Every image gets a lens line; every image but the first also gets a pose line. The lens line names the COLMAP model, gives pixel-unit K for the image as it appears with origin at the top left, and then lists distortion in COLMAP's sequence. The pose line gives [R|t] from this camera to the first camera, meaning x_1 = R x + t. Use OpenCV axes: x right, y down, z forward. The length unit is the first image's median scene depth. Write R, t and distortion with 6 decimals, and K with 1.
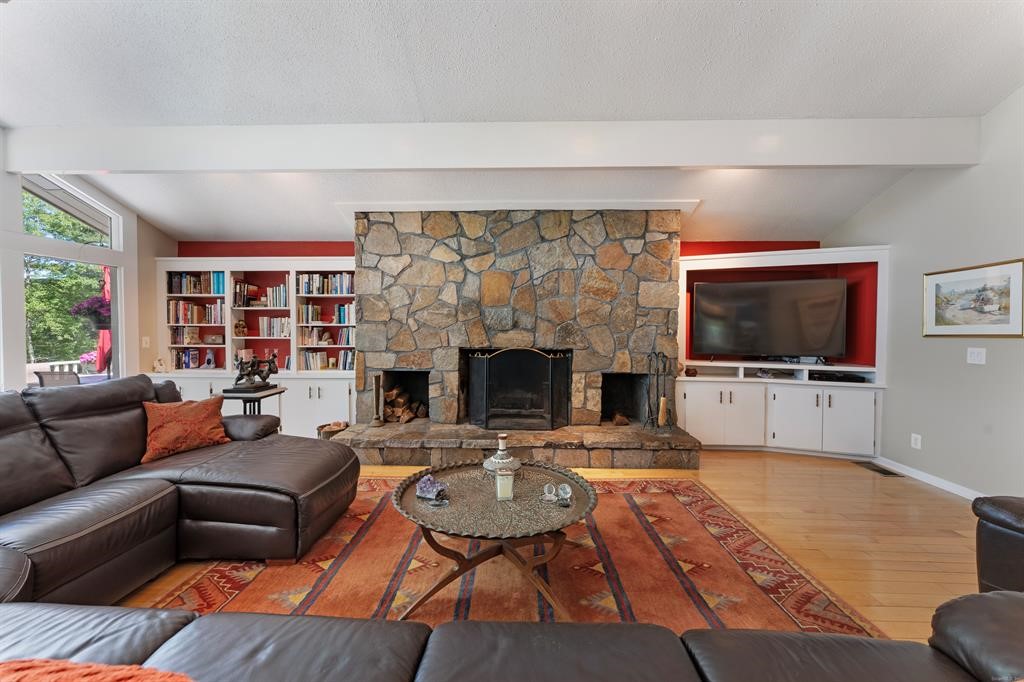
lens RADIAL K [[410.0, 0, 513.0], [0, 410.0, 338.1], [0, 0, 1]] dist [0.001129, 0.000012]
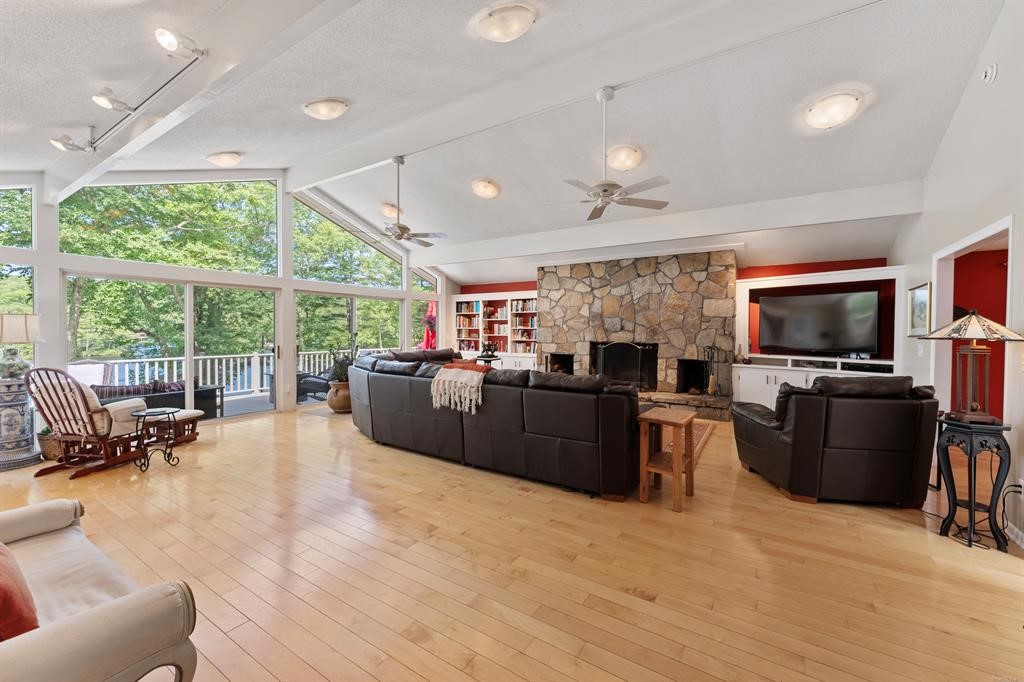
lens RADIAL K [[410.0, 0, 511.3], [0, 410.0, 338.3], [0, 0, 1]] dist [0.001129, 0.000012]
pose [[0.856345, 0.011661, -0.516272, 0.474868], [-0.013908, 0.999903, -0.000486, 0.015743], [0.516216, 0.007597, 0.856425, -0.645077]]
